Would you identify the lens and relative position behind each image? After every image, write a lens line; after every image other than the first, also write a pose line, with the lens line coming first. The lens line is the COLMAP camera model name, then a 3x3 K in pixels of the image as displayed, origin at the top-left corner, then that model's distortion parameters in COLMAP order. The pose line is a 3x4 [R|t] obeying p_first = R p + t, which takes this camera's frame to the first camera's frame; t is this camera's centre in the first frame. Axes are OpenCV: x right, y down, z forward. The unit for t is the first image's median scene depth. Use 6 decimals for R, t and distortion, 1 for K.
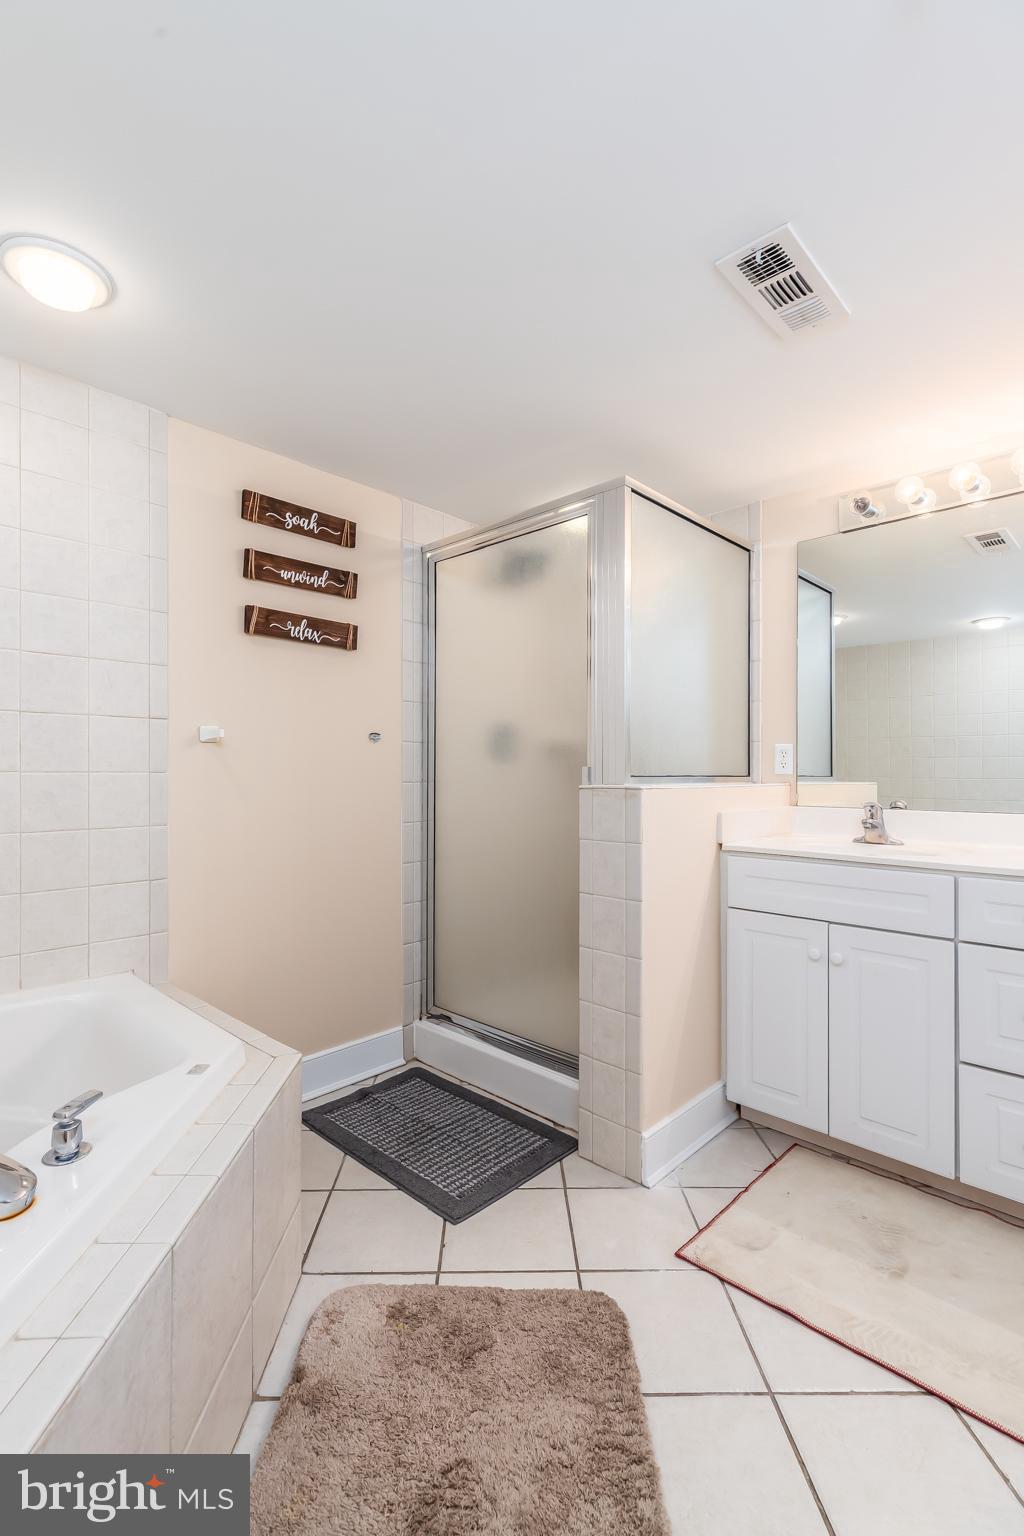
lens RADIAL K [[706.6, 0, 469.9], [0, 706.6, 771.2], [0, 0, 1]] dist [0.000577, 0.000308]
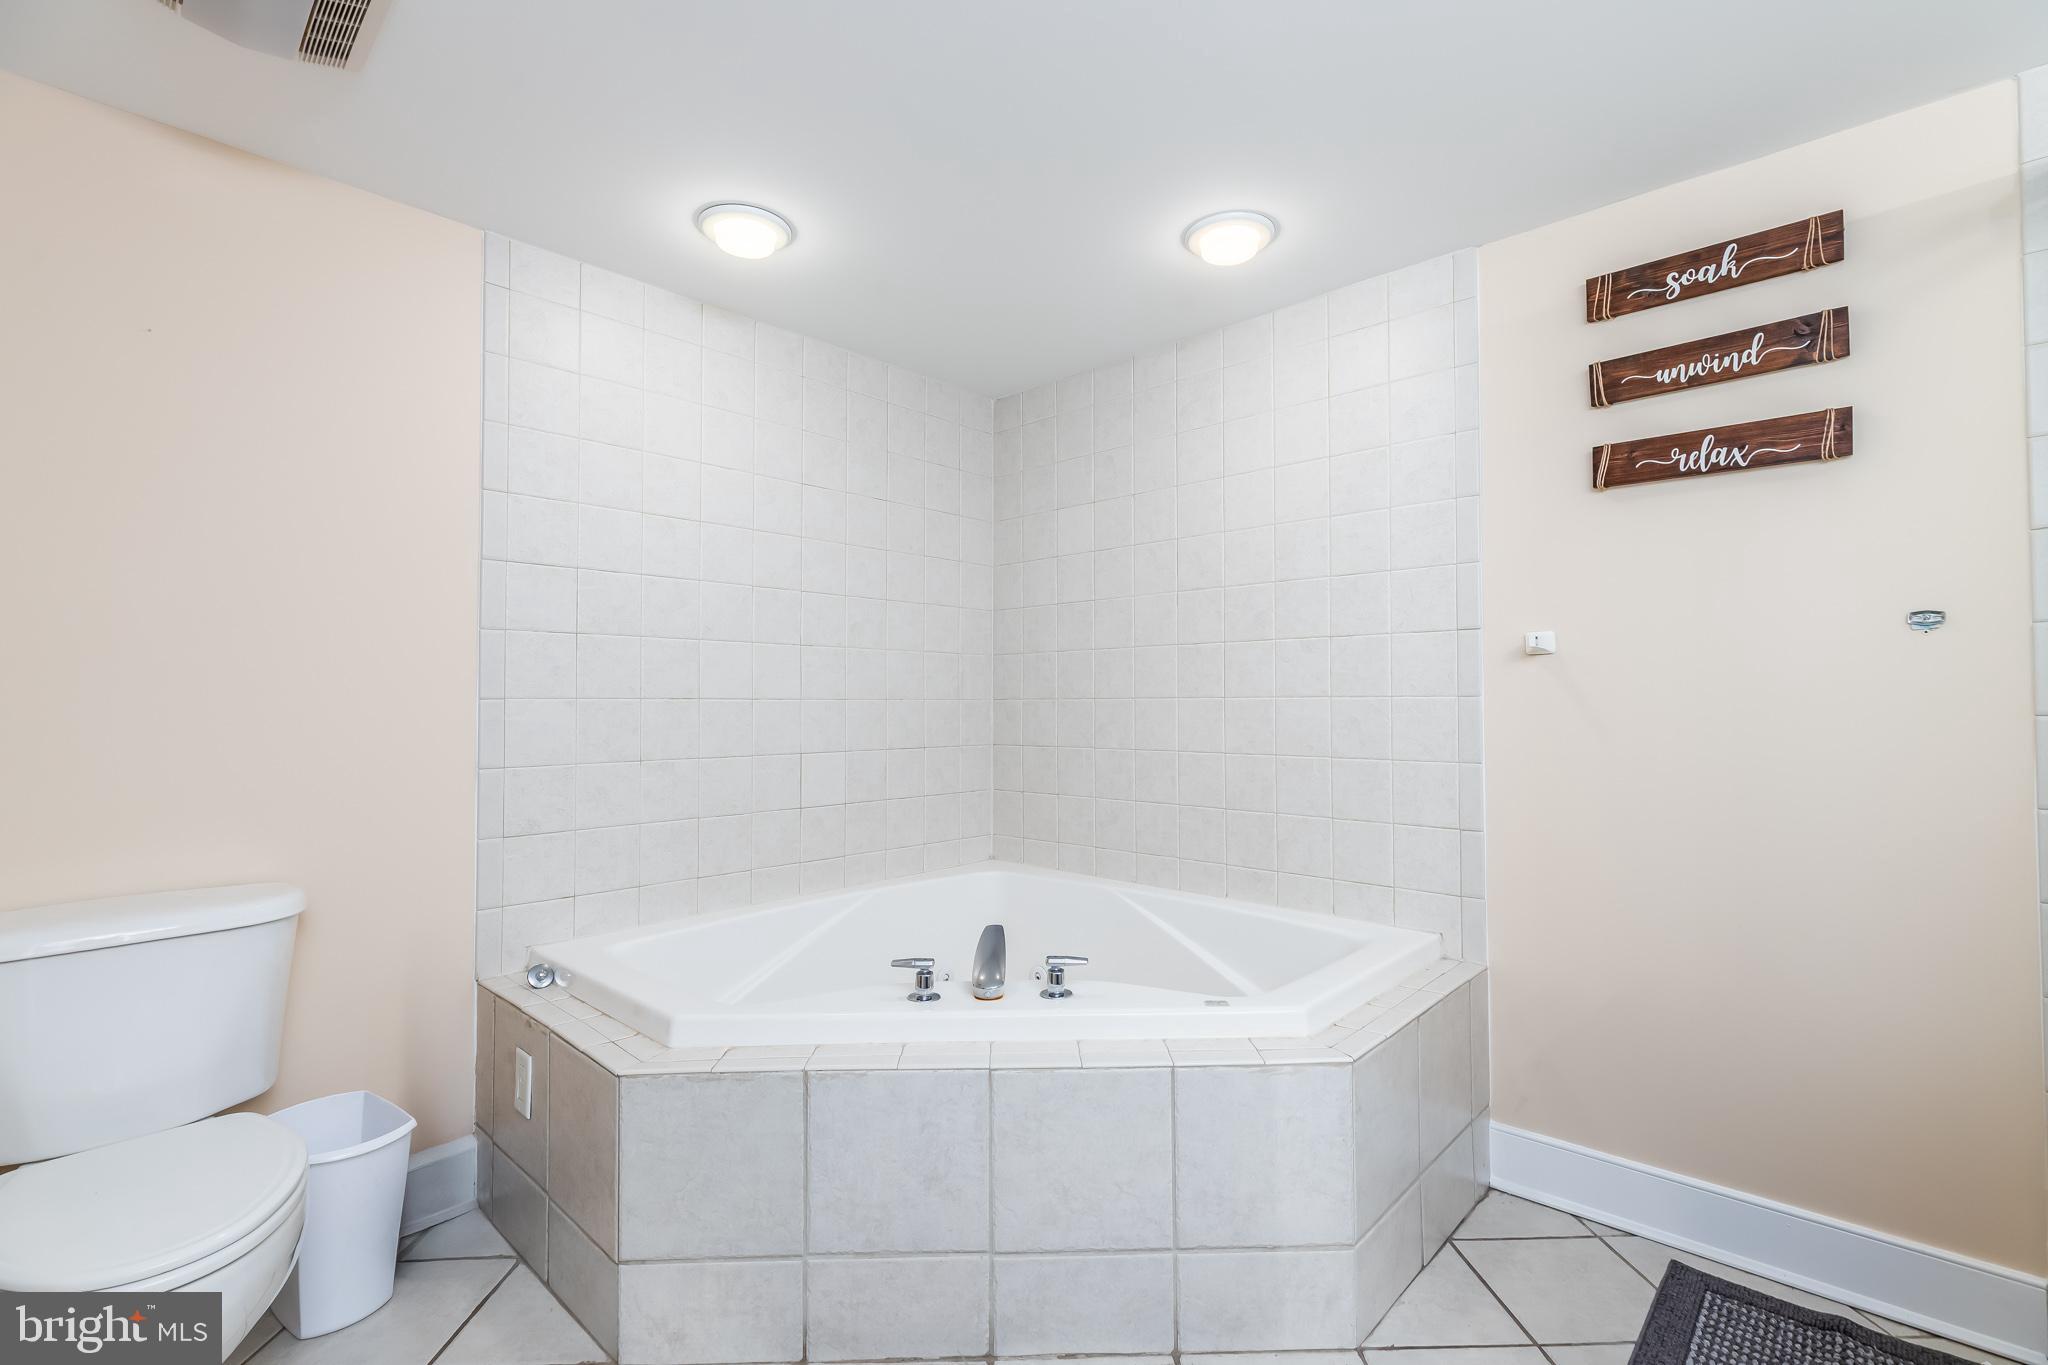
lens RADIAL K [[923.3, 0, 1024.0], [0, 923.3, 682.5], [0, 0, 1]] dist [0.003420, 0.000531]
pose [[0.039983, -0.022458, -0.998948, 0.525496], [0.003291, 0.999745, -0.022344, 0.007121], [0.999195, -0.002394, 0.040046, 0.409155]]
